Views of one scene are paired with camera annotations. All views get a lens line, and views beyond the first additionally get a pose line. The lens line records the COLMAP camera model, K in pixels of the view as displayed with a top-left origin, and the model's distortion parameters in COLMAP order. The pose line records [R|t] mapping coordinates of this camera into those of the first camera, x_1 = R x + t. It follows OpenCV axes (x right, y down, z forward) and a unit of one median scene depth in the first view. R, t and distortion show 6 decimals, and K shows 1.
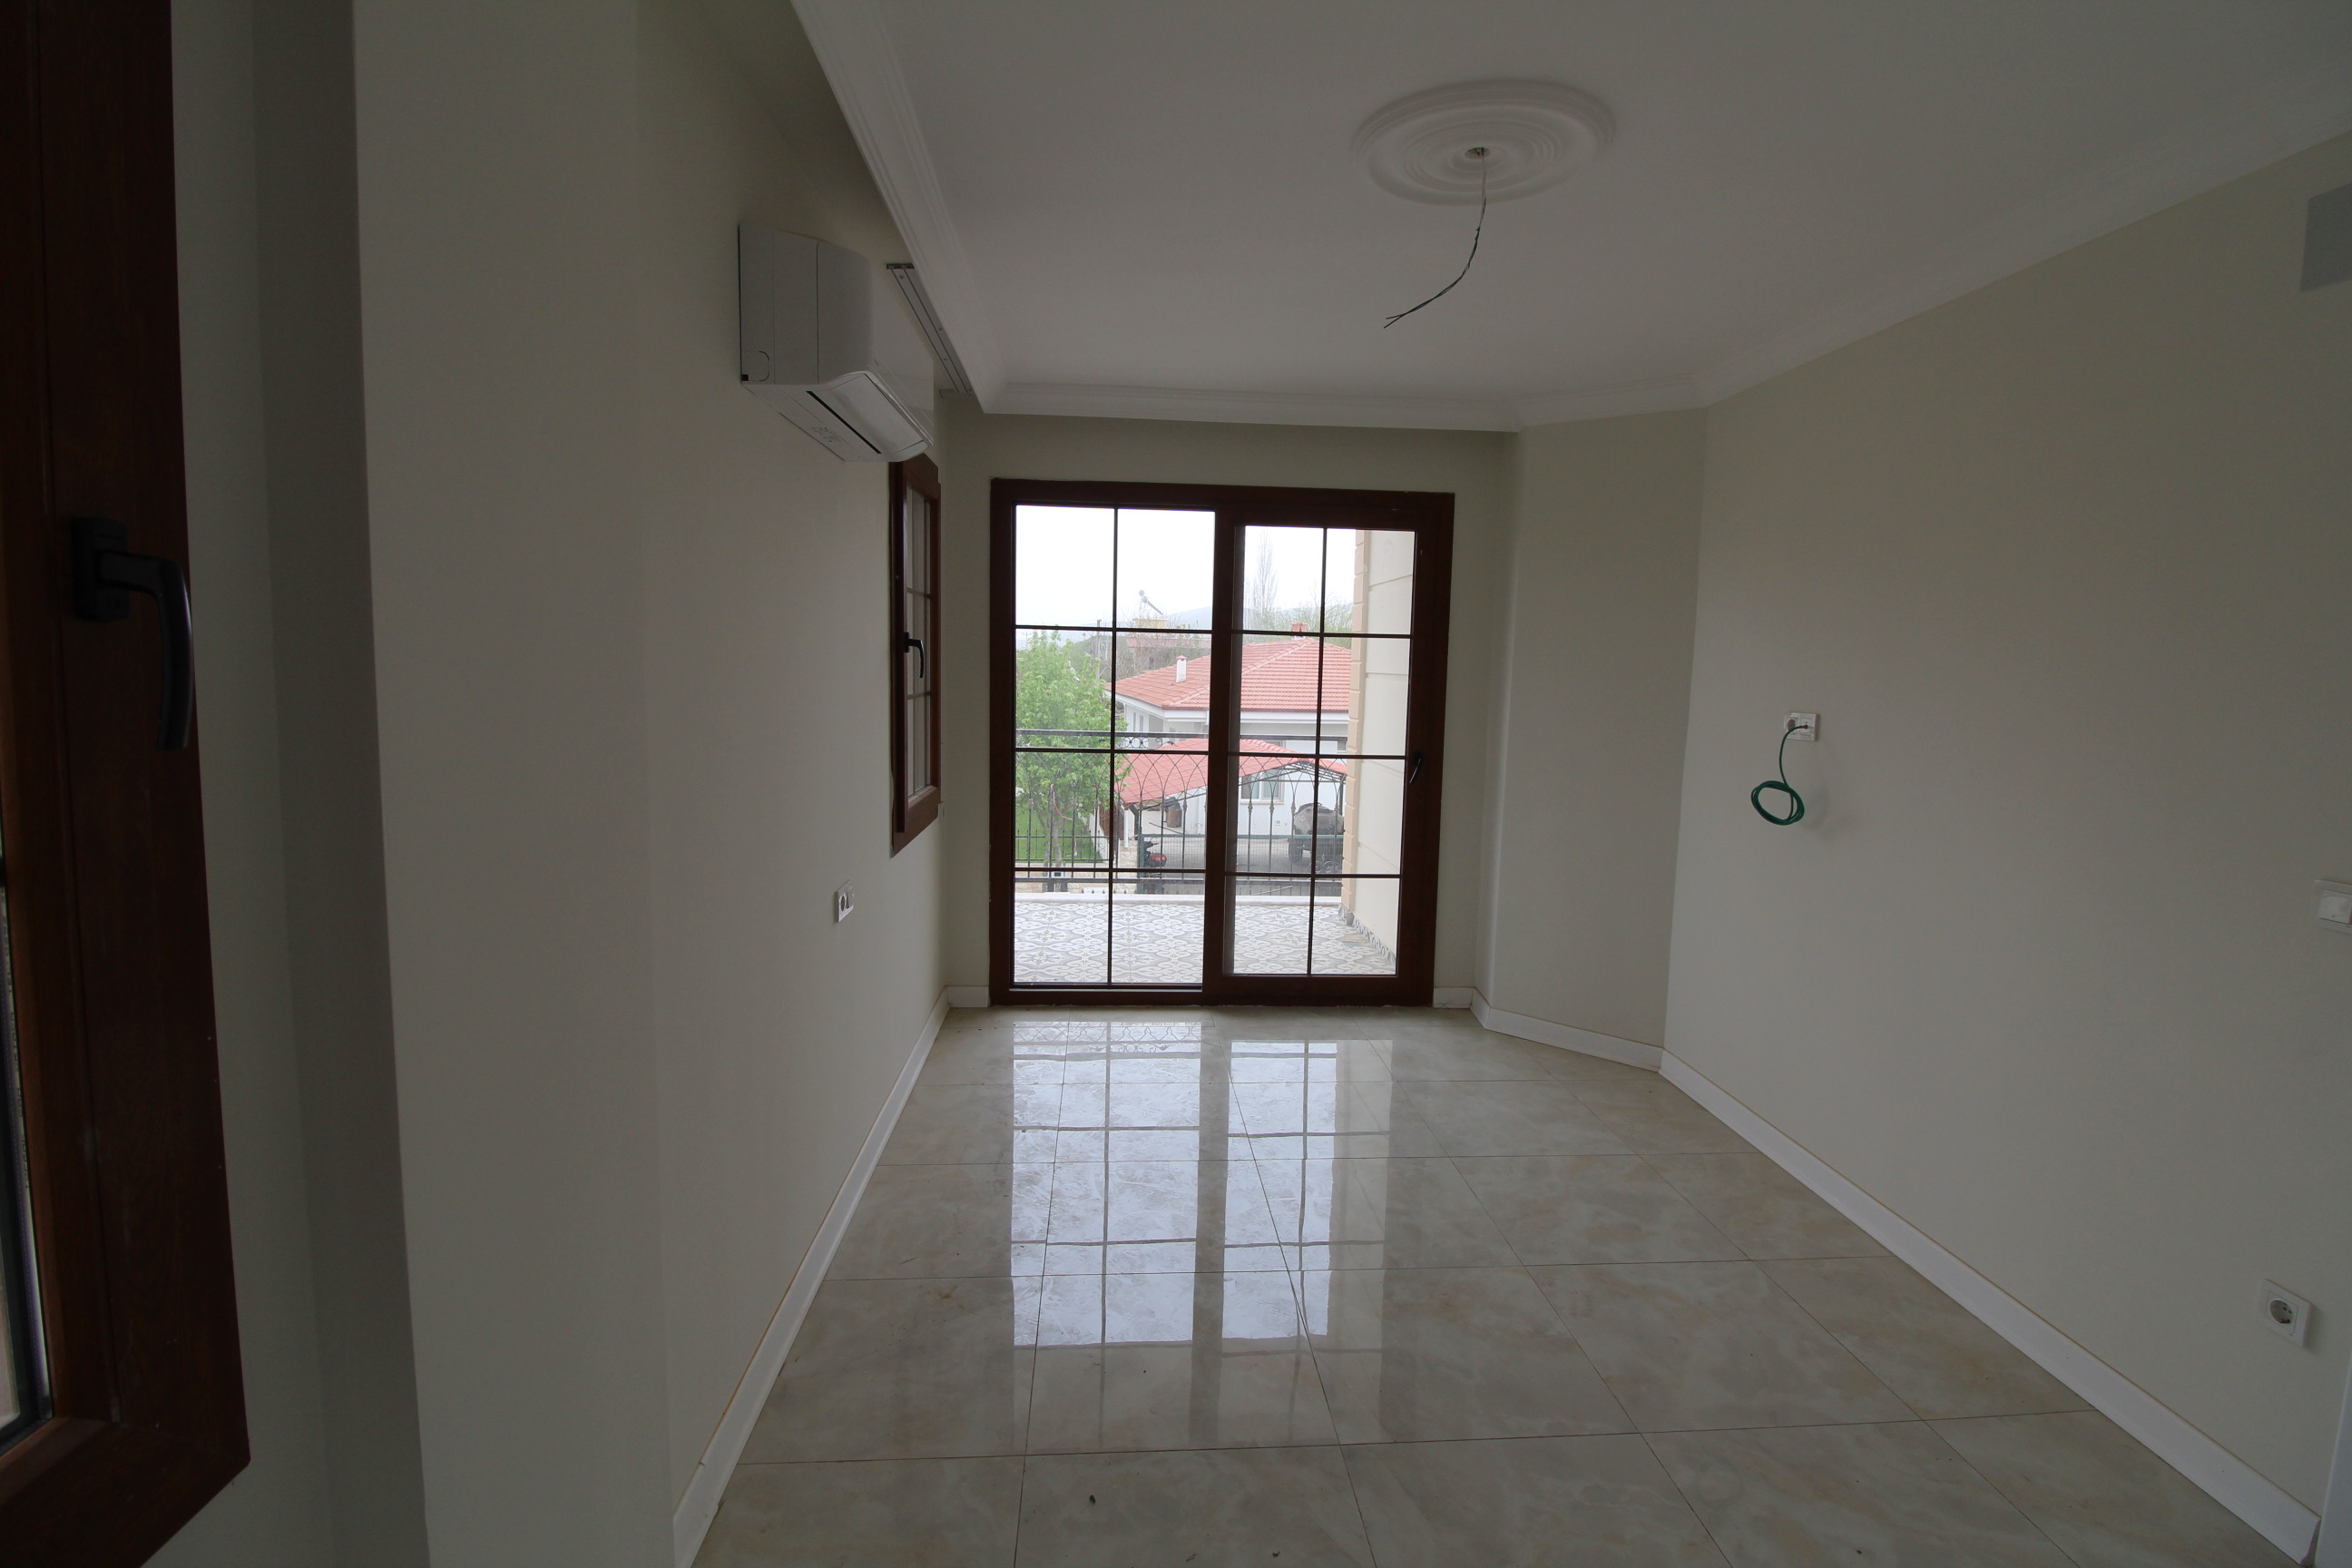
lens RADIAL K [[1084.0, 0, 1187.1], [0, 1084.0, 764.7], [0, 0, 1]] dist [-0.000399, -0.012759]
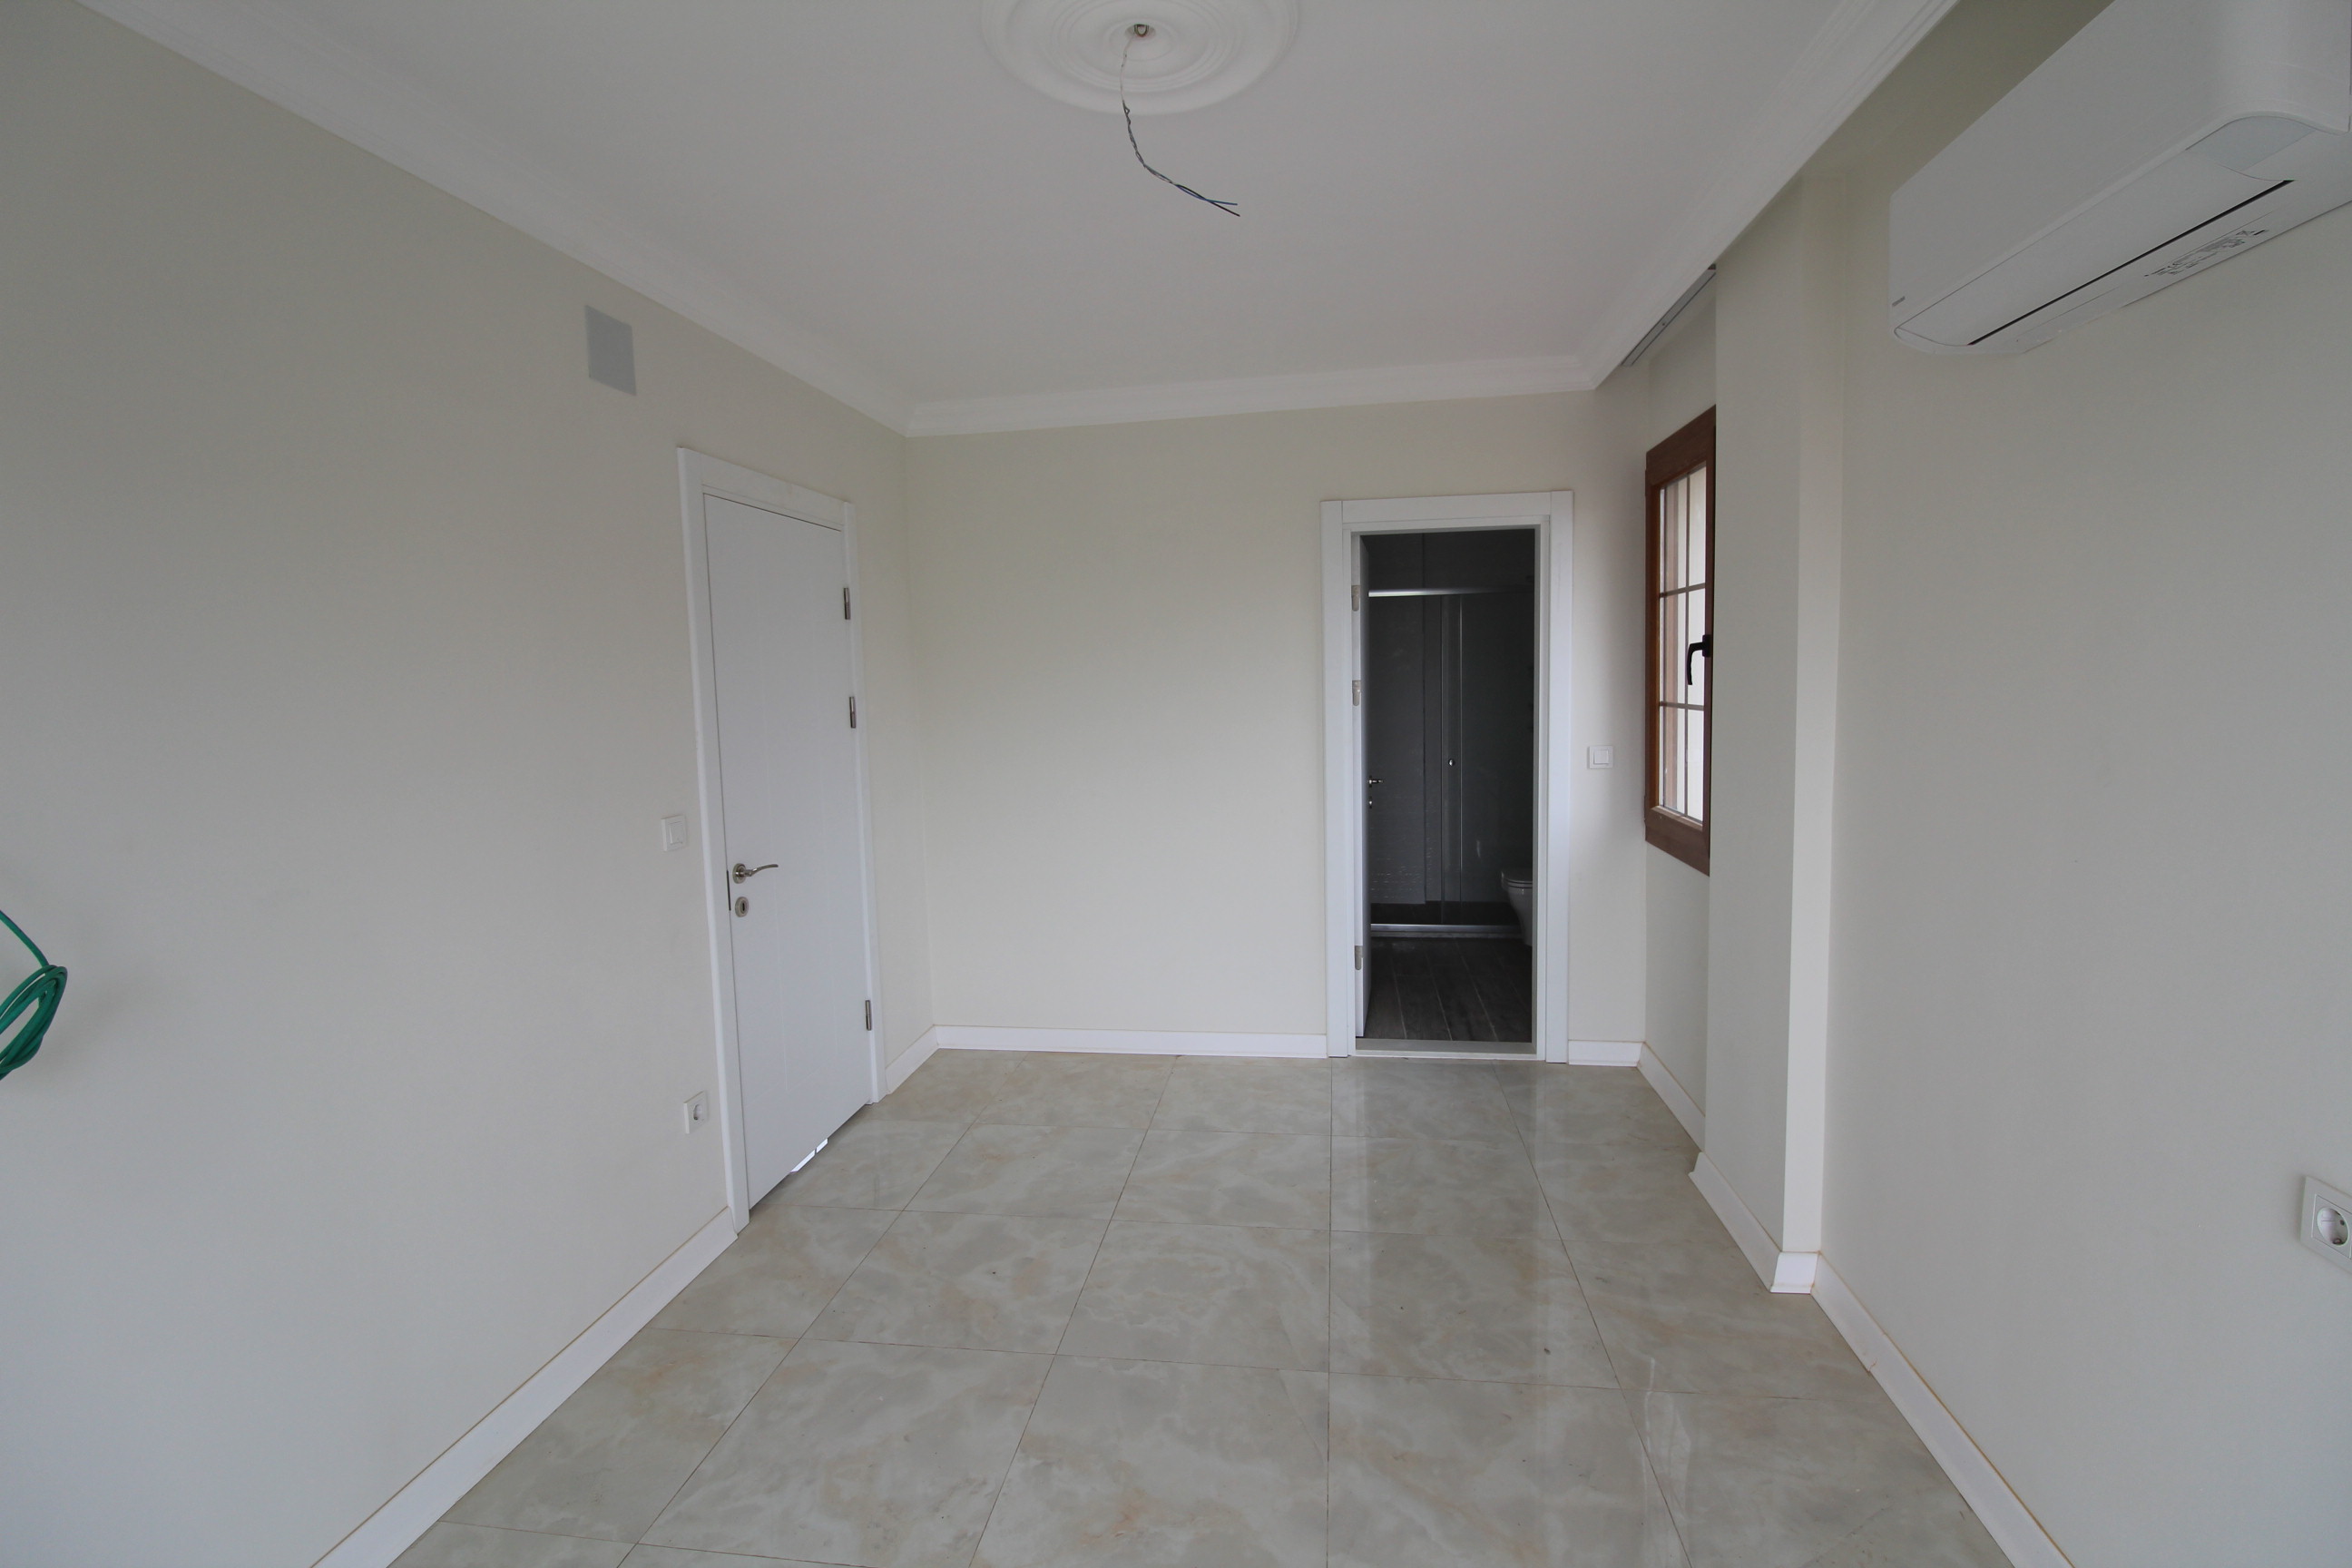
lens RADIAL K [[1084.0, 0, 1187.1], [0, 1084.0, 764.7], [0, 0, 1]] dist [-0.000399, -0.012759]
pose [[-0.978207, -0.018307, 0.206825, 0.060740], [0.021165, 0.982126, 0.187032, -0.182237], [-0.206553, 0.187333, -0.960334, 1.847402]]
